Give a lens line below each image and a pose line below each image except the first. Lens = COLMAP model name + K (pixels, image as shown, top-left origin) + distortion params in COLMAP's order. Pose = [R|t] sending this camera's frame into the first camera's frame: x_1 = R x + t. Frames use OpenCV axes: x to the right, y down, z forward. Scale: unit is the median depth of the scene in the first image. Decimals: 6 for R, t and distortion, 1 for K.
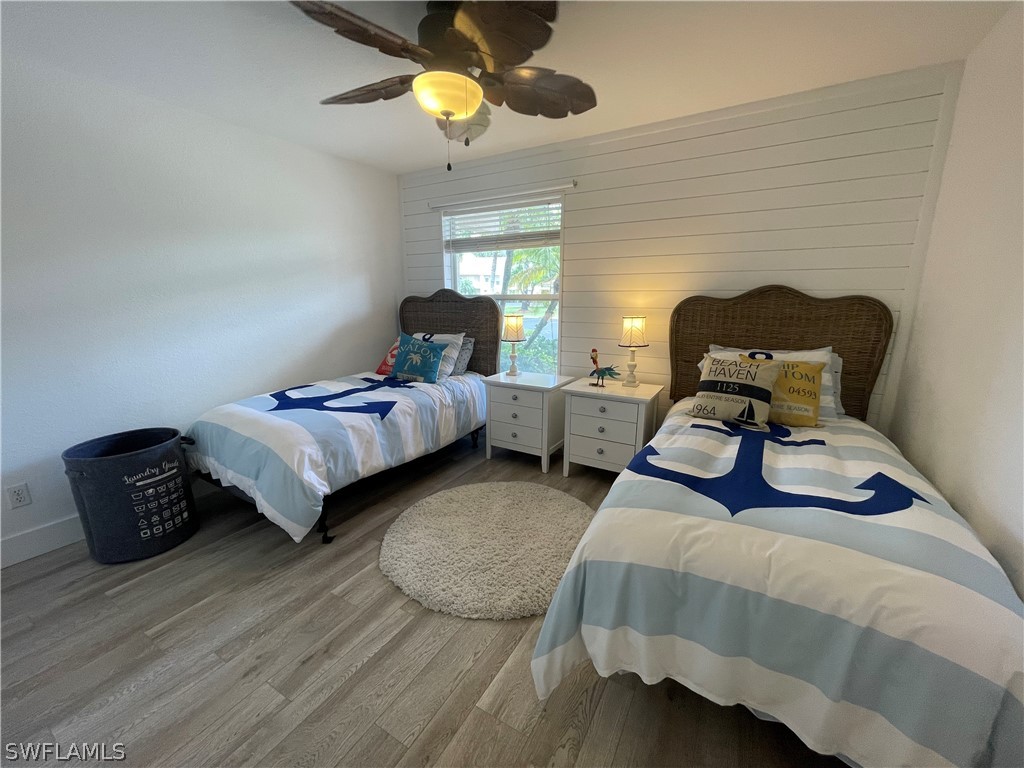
lens RADIAL K [[413.0, 0, 509.2], [0, 413.0, 385.2], [0, 0, 1]] dist [-0.006027, 0.002693]
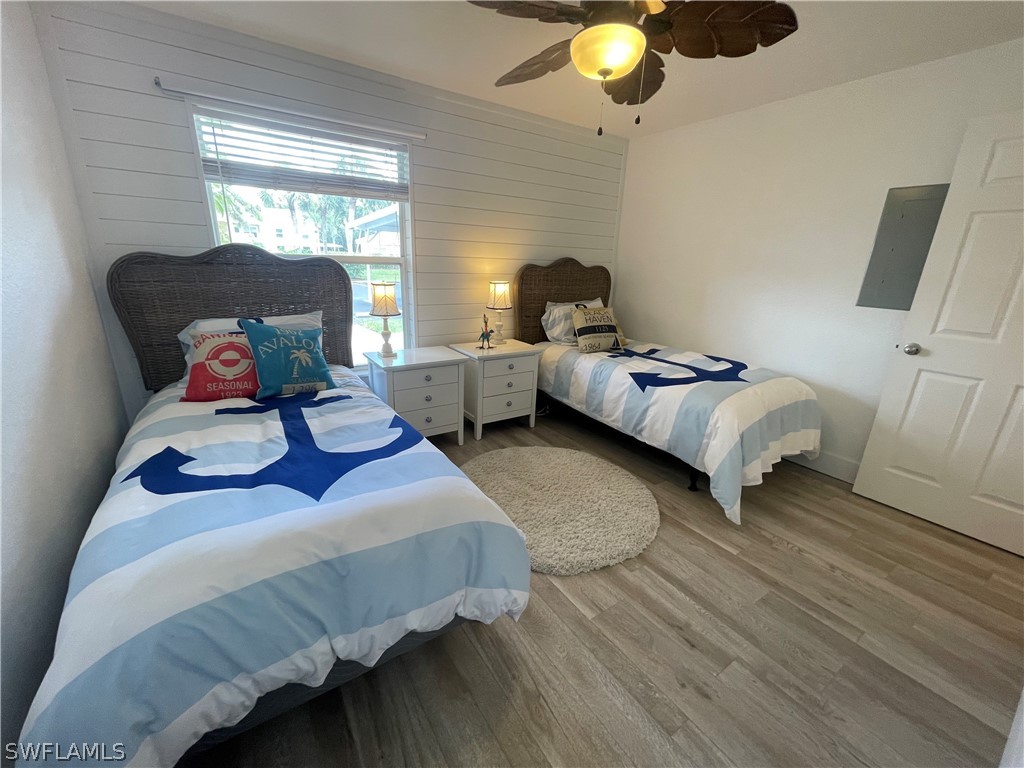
lens RADIAL K [[413.0, 0, 509.5], [0, 413.0, 385.4], [0, 0, 1]] dist [-0.006027, 0.002693]
pose [[0.432960, -0.246281, 0.867117, -0.762117], [0.158093, 0.967789, 0.195937, -0.112898], [-0.887442, 0.052252, 0.457949, 0.489839]]
